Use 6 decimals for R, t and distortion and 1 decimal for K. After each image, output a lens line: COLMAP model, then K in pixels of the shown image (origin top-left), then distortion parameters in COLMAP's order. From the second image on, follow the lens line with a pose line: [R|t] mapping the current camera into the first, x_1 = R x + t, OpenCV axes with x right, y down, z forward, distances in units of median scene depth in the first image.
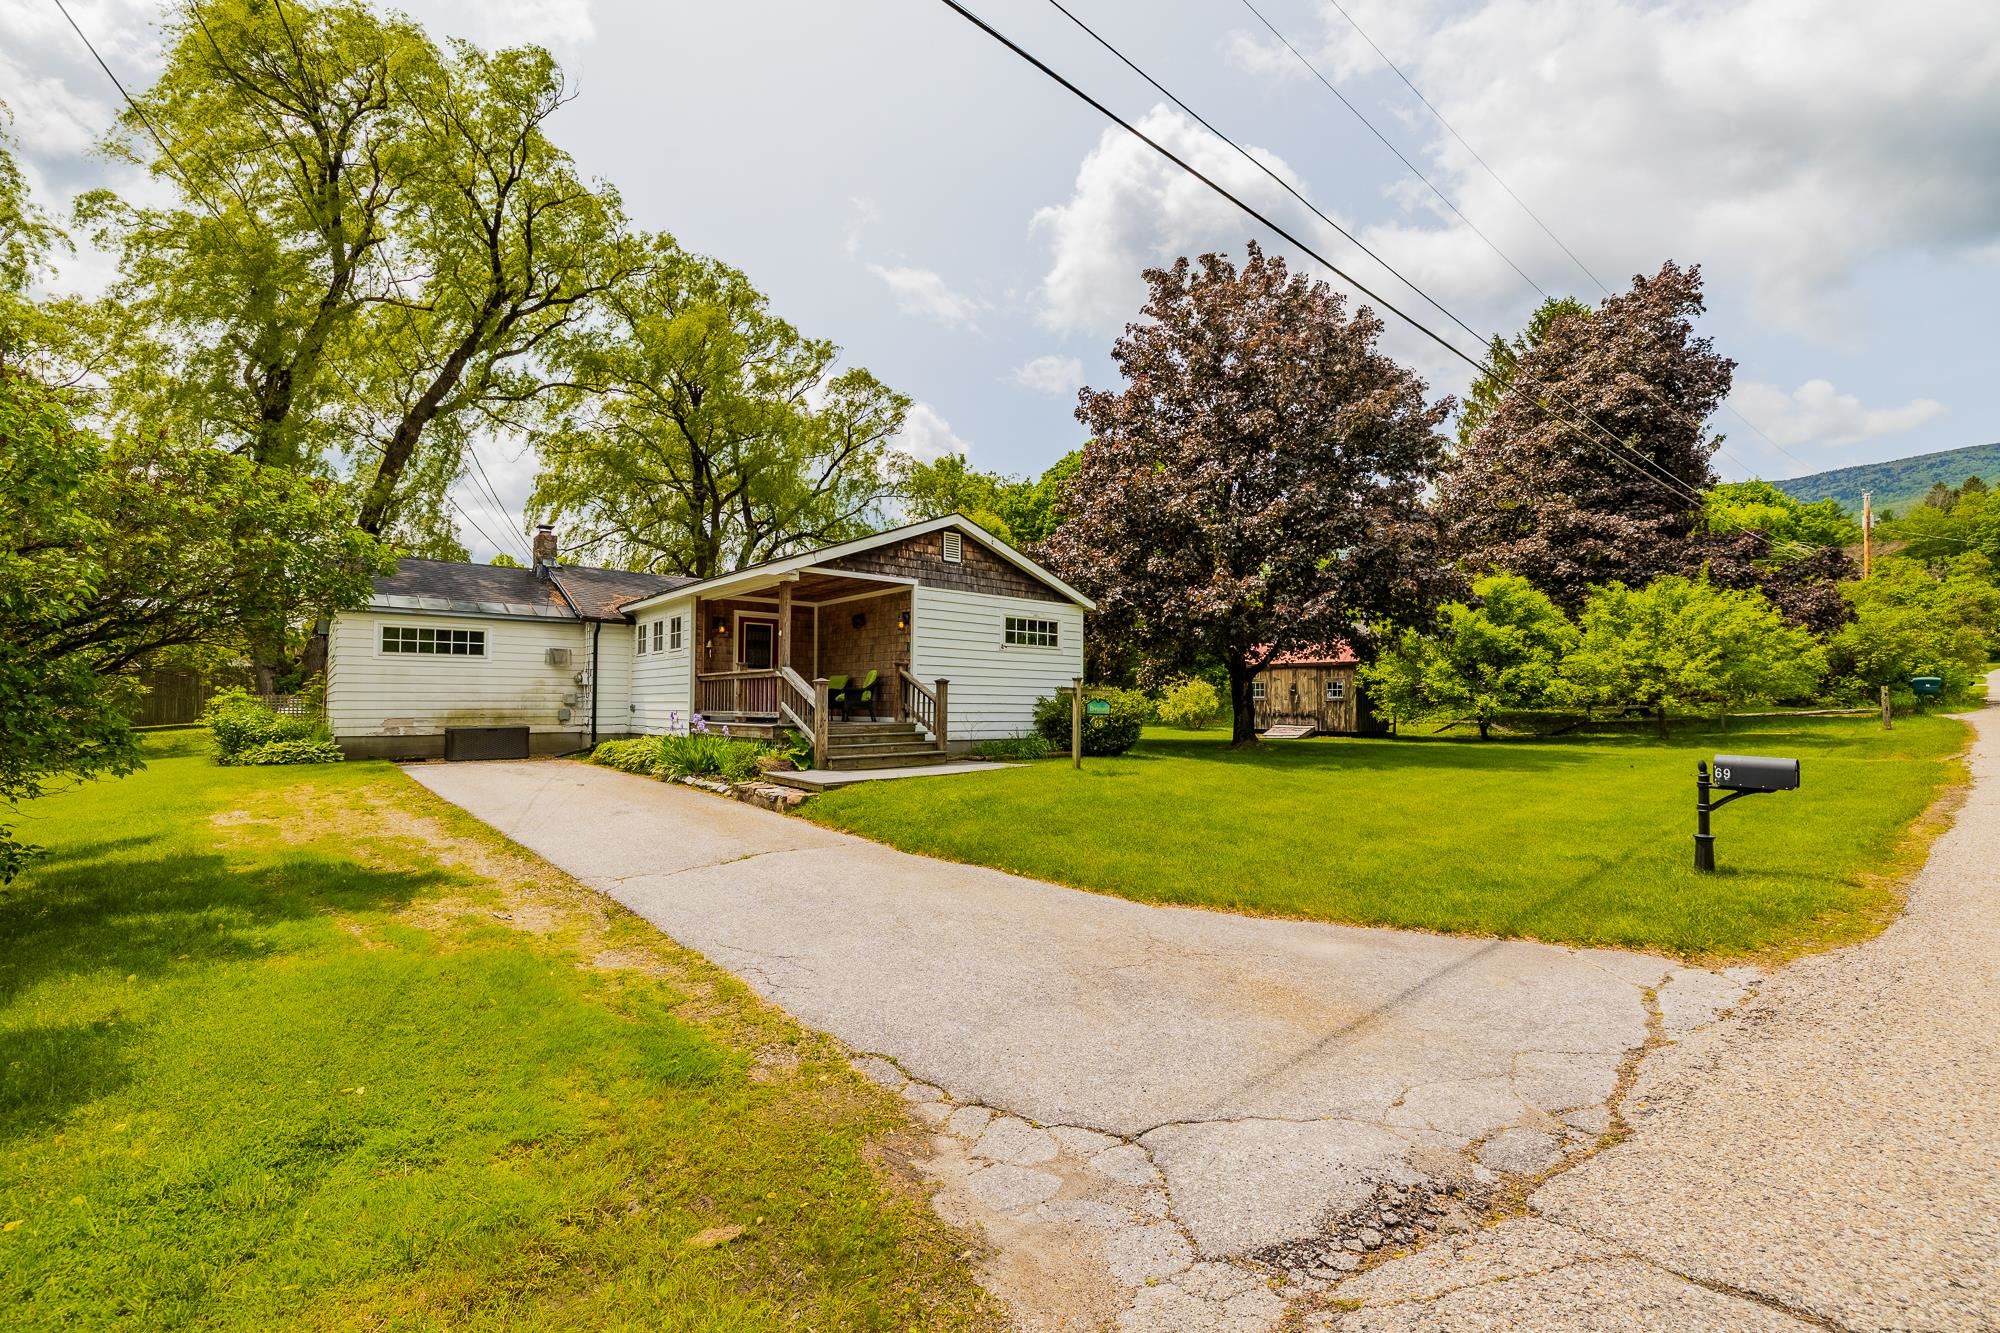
lens RADIAL K [[815.6, 0, 989.8], [0, 815.6, 668.0], [0, 0, 1]] dist [0.004559, 0.000033]
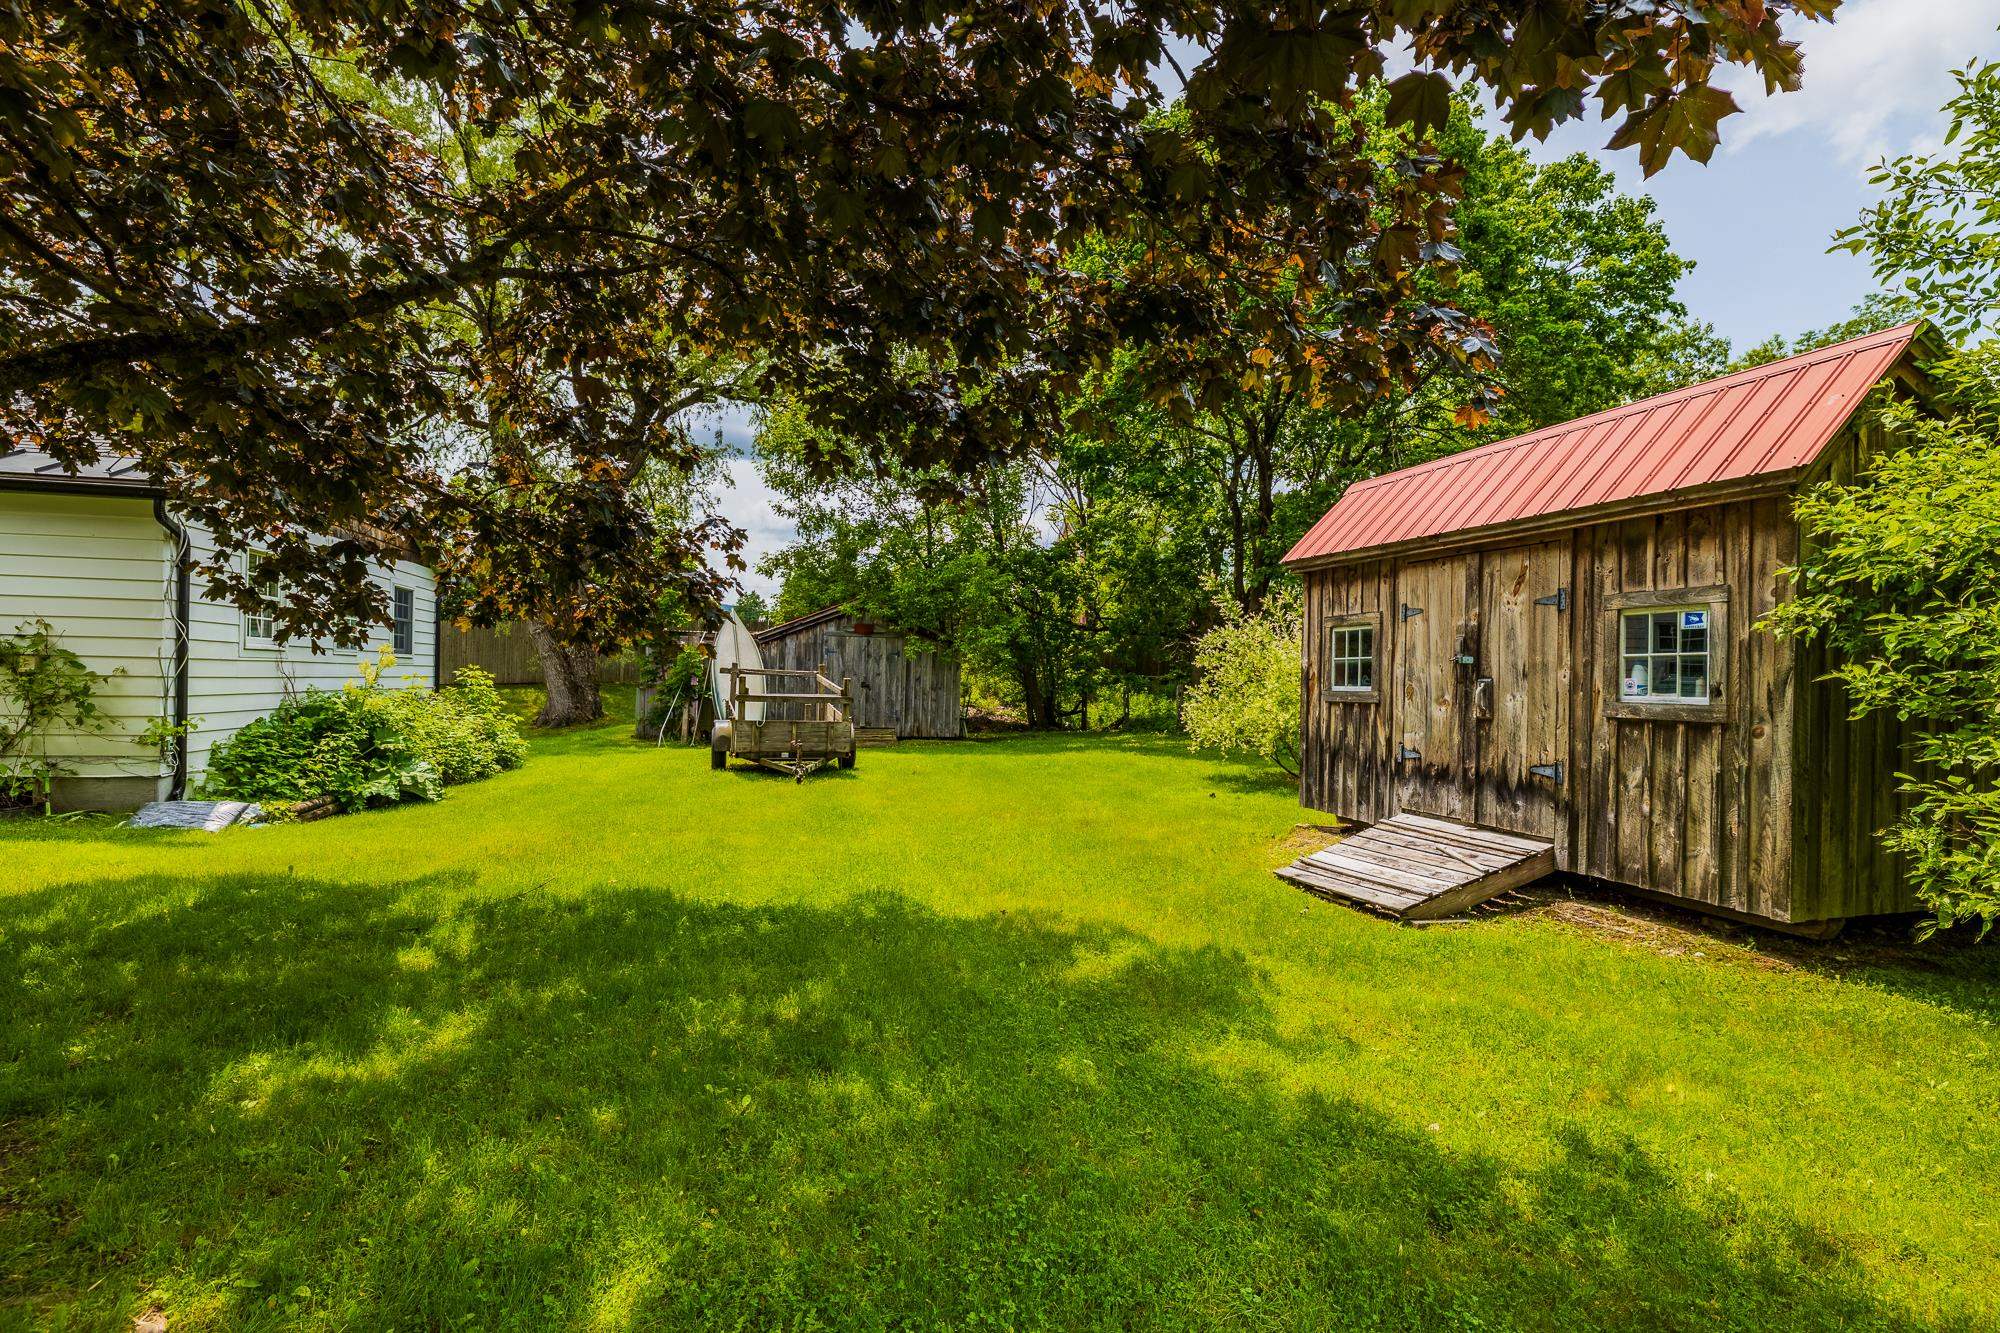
lens RADIAL K [[952.4, 0, 1000.0], [0, 952.4, 666.5], [0, 0, 1]] dist [-0.002655, -0.000308]
pose [[0.908585, 0.006279, -0.417652, 0.622629], [0.005250, 0.999636, 0.026452, 0.037773], [0.417666, -0.026226, 0.908222, 1.241270]]
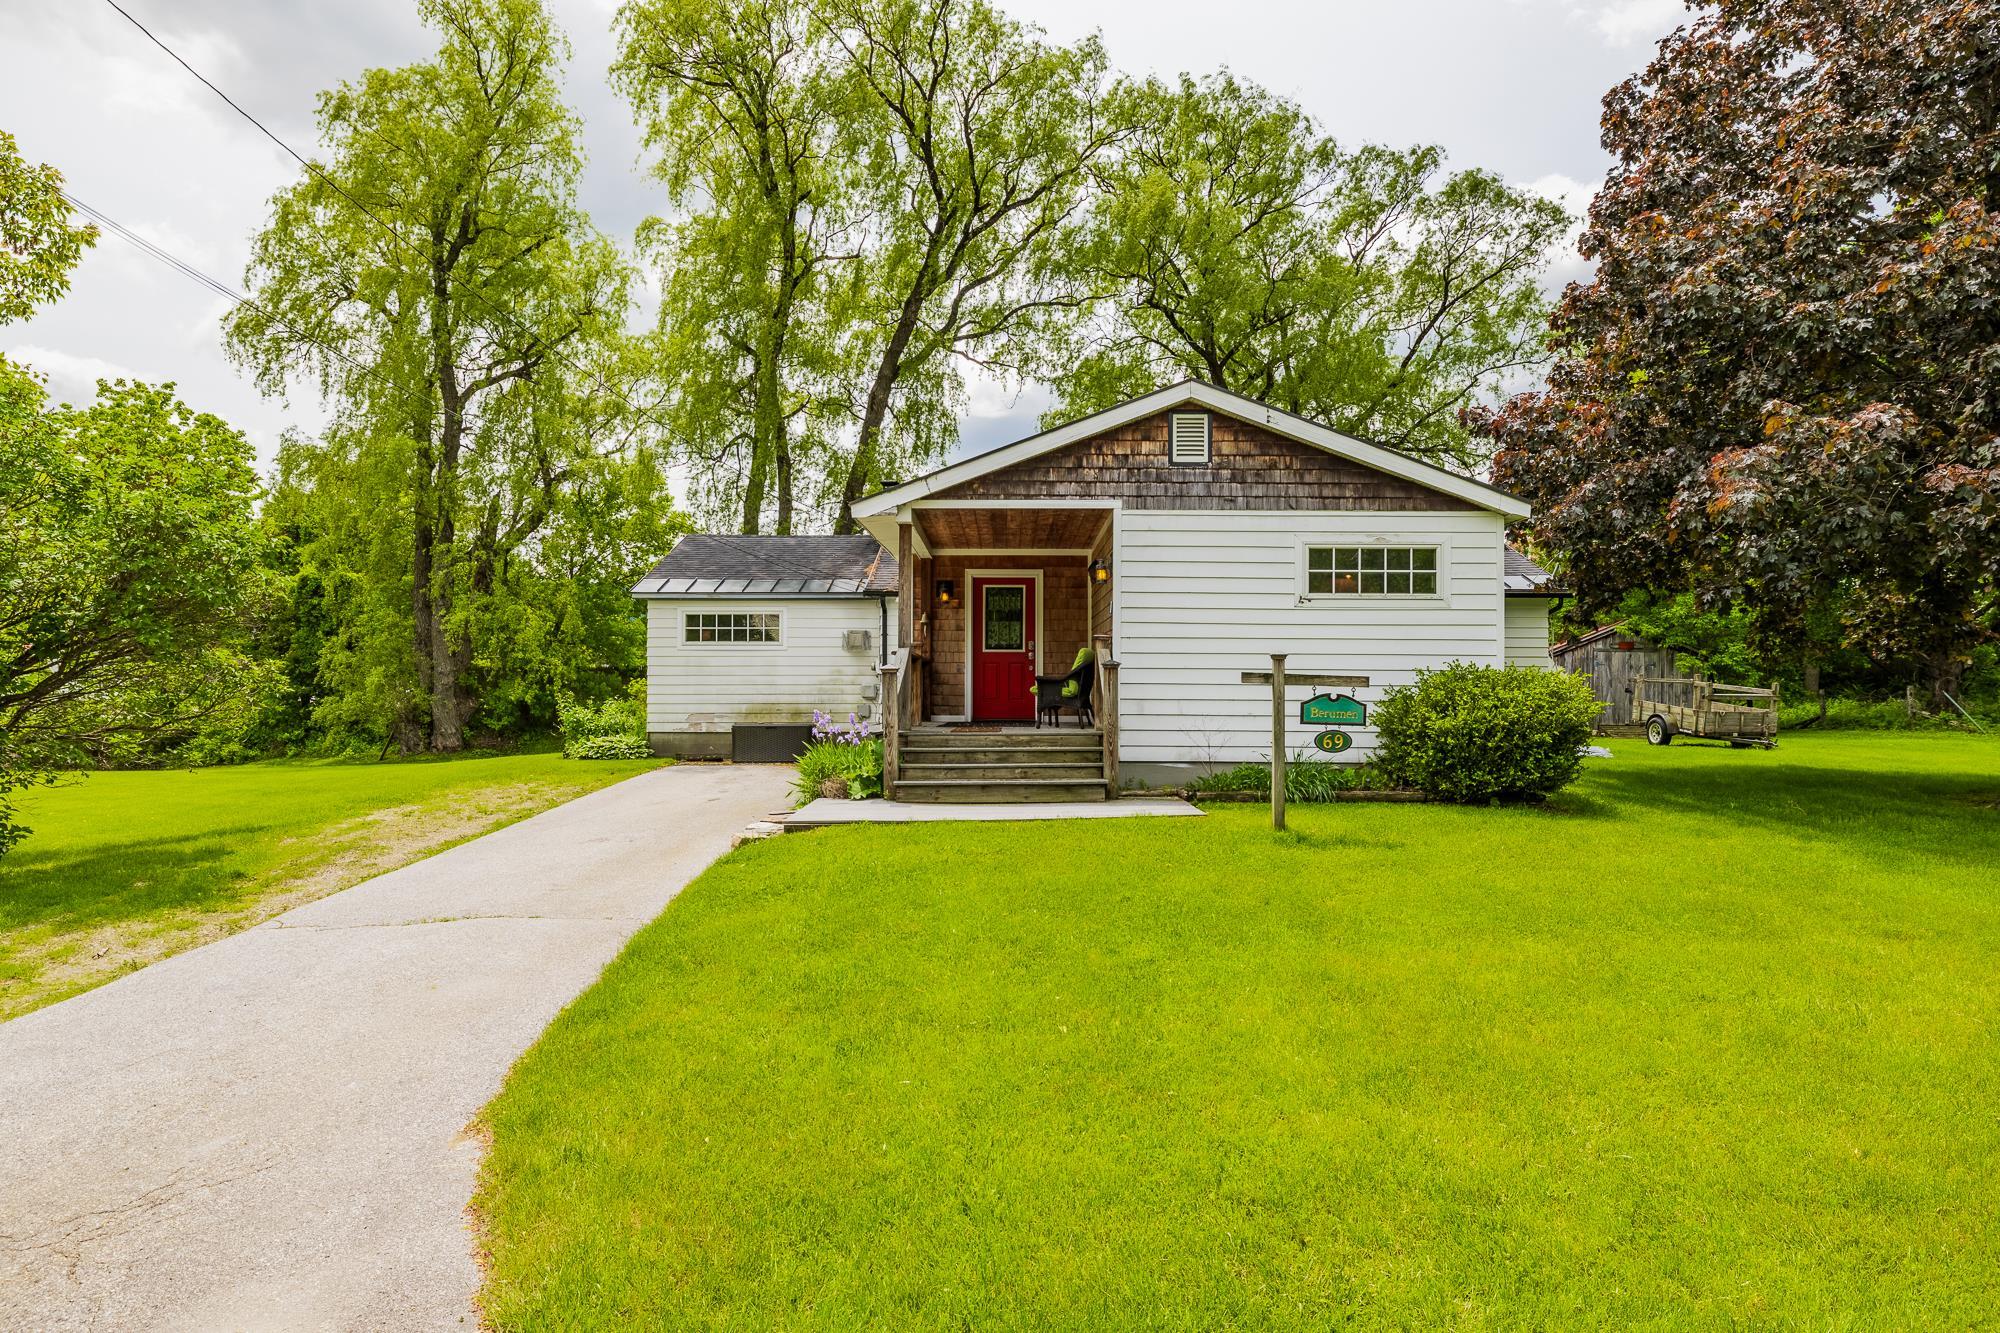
lens RADIAL K [[1104.8, 0, 1000.0], [0, 1104.8, 666.5], [0, 0, 1]] dist [0.003822, 0.000414]
pose [[0.770711, -0.015621, -0.636993, 0.322602], [0.029561, 0.999500, 0.011256, 0.004863], [0.636498, -0.027505, 0.770788, 0.255746]]
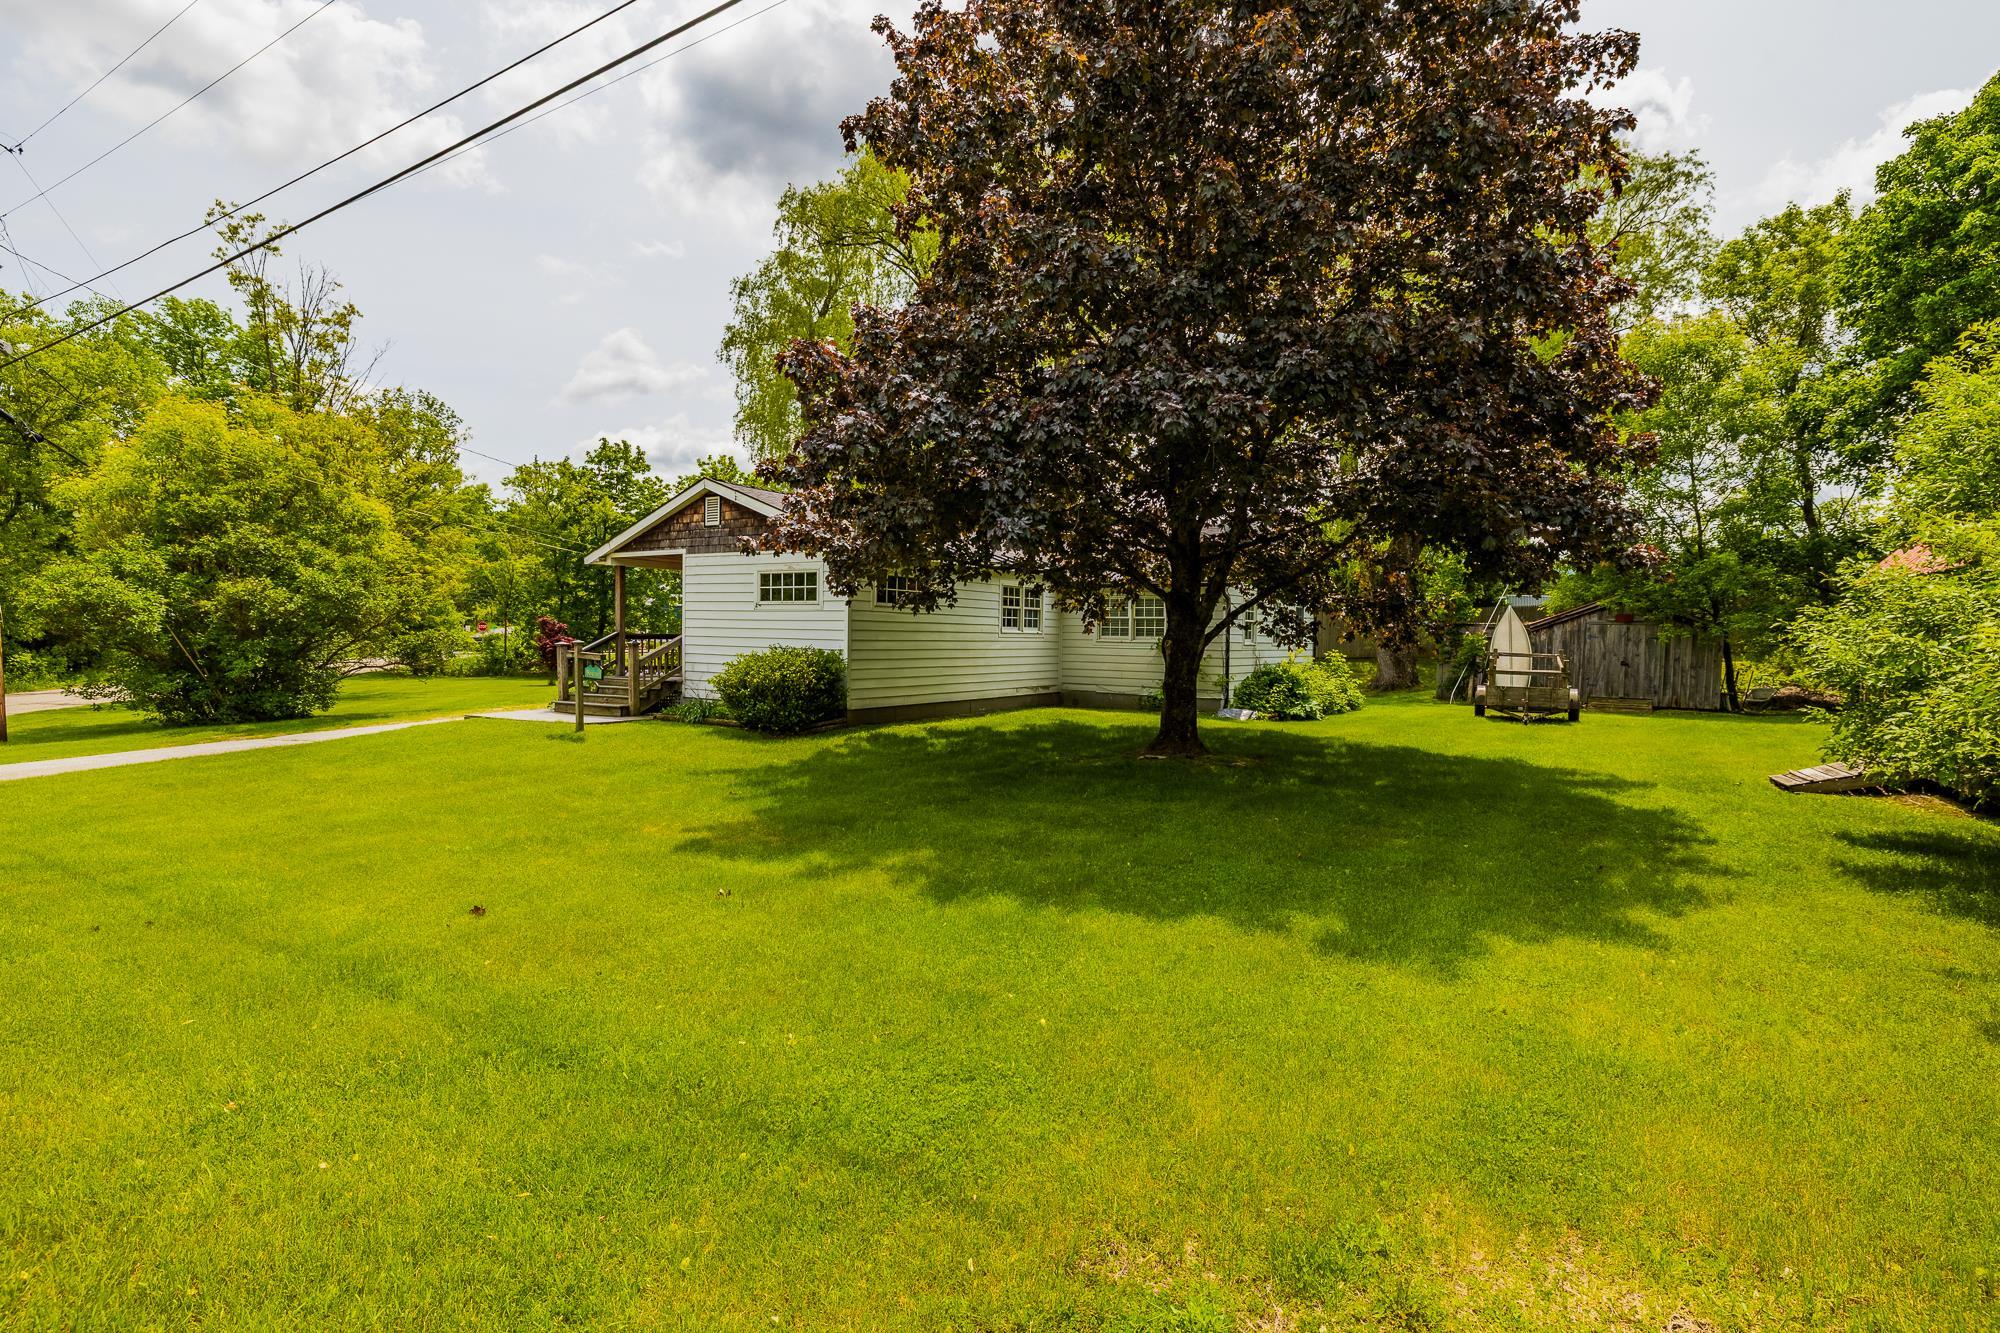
lens RADIAL K [[952.4, 0, 1000.0], [0, 952.4, 666.5], [0, 0, 1]] dist [-0.002655, -0.000308]
pose [[0.309197, 0.030591, -0.950506, 1.080596], [0.028908, 0.998718, 0.041547, 0.006373], [0.950558, -0.040324, 0.307917, 0.870168]]
